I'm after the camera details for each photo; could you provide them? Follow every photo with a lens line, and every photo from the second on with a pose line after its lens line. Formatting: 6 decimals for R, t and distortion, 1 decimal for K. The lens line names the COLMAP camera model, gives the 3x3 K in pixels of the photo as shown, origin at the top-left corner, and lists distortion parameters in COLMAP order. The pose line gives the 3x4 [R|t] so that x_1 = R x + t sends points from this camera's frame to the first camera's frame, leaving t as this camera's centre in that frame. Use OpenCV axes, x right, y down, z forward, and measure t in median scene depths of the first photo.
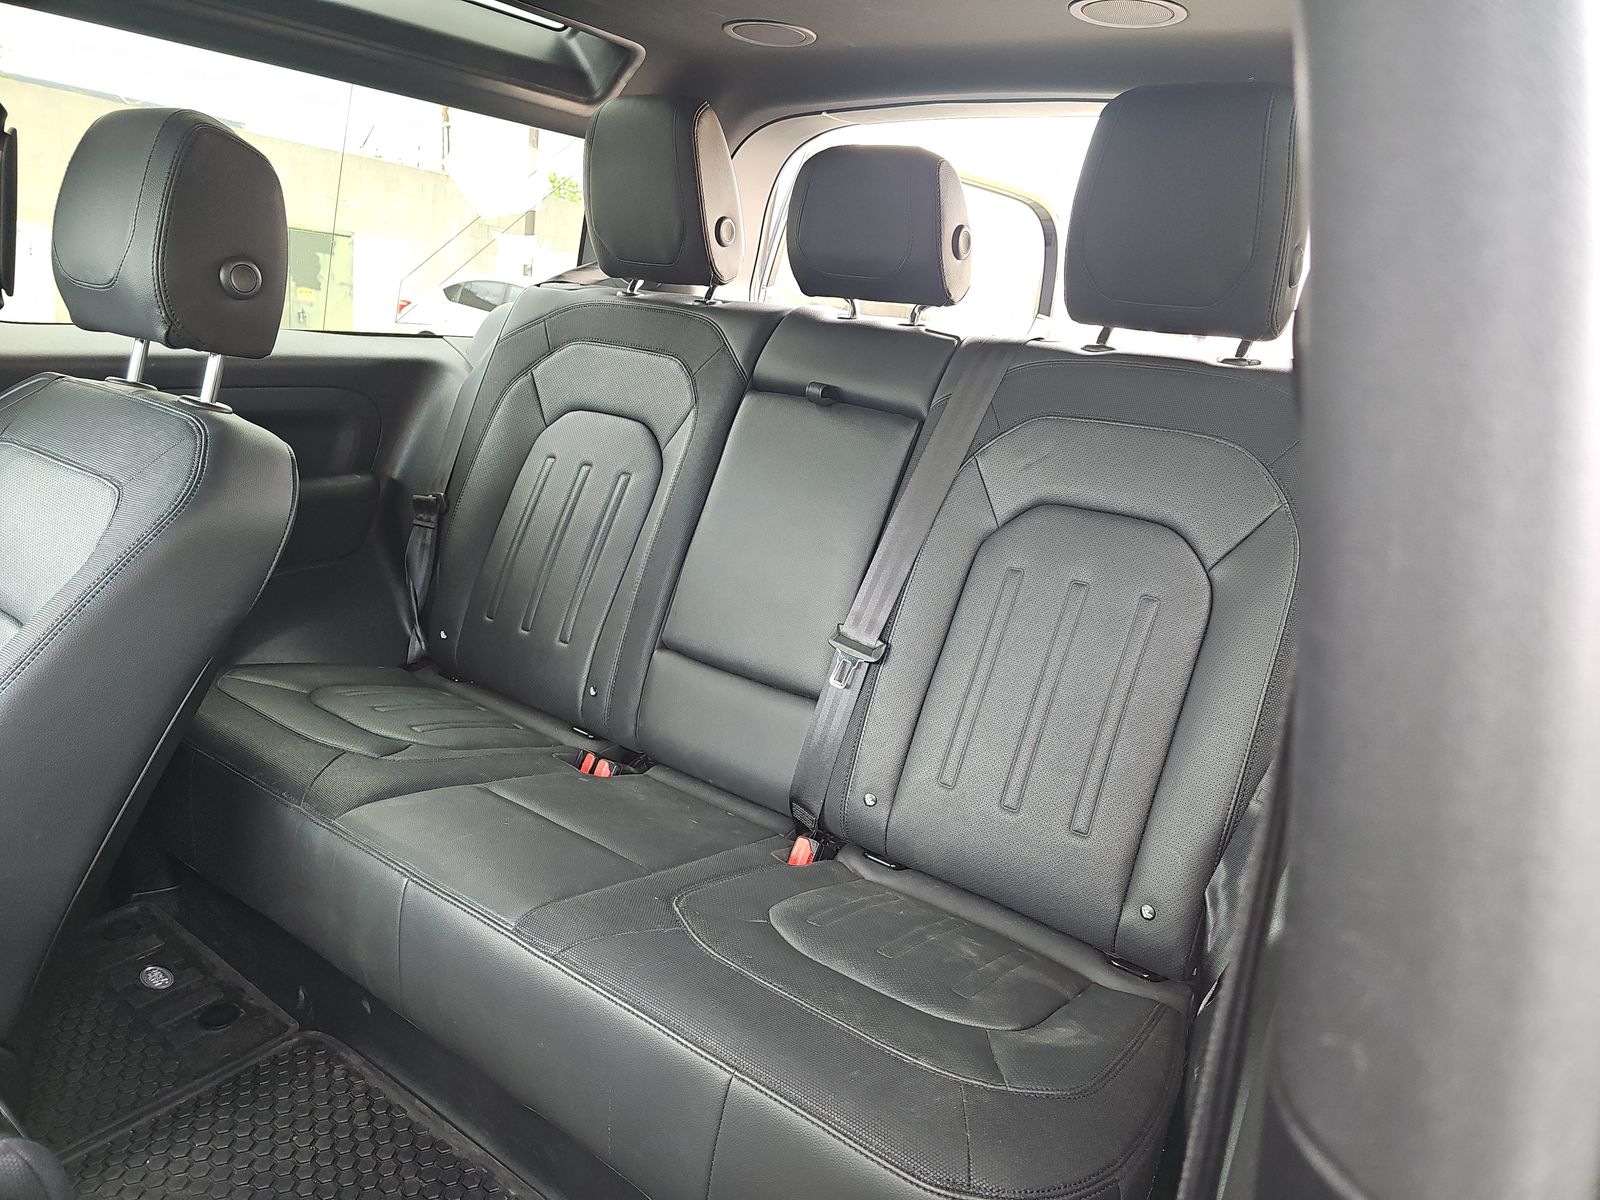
lens RADIAL K [[1047.0, 0, 800.0], [0, 1047.0, 600.0], [0, 0, 1]] dist [0.033393, -0.034422]
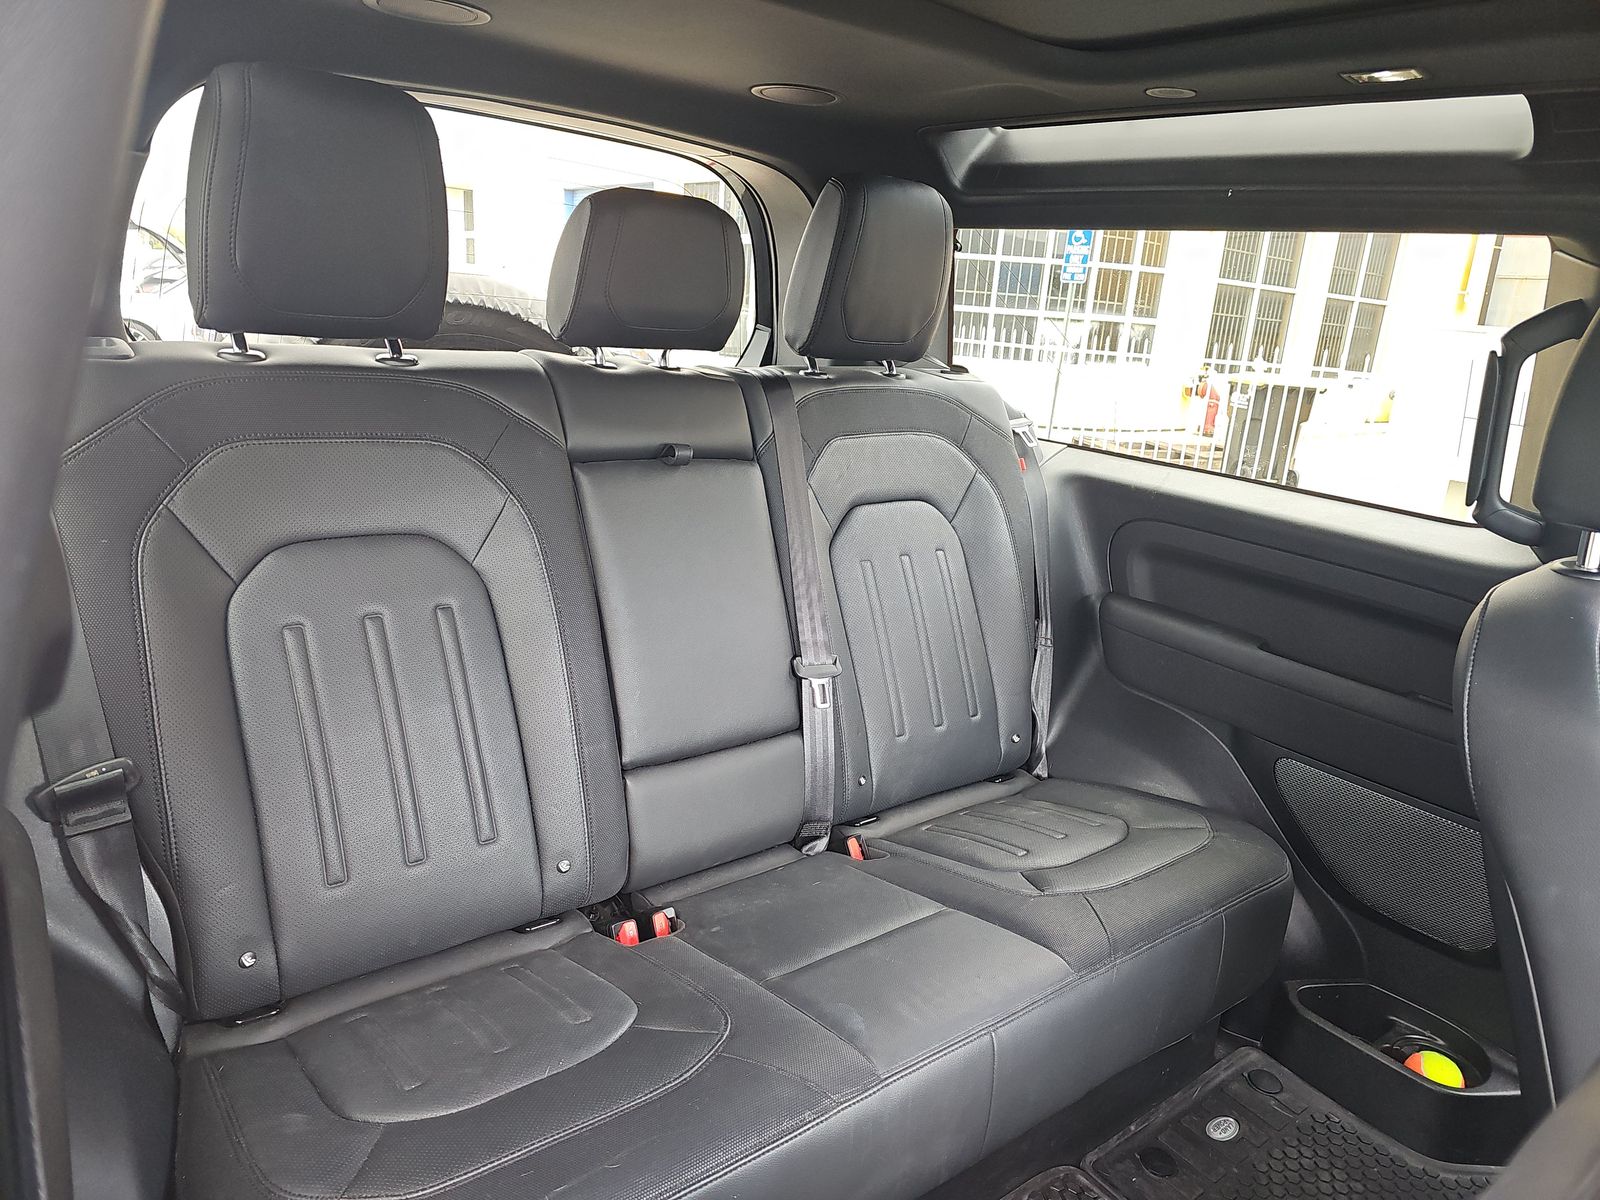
lens RADIAL K [[1047.0, 0, 800.0], [0, 1047.0, 600.0], [0, 0, 1]] dist [0.033393, -0.034422]
pose [[0.248258, -0.303455, 0.919936, -0.746690], [0.256650, 0.936334, 0.239603, -0.229100], [-0.934076, 0.176618, 0.310334, 0.527880]]
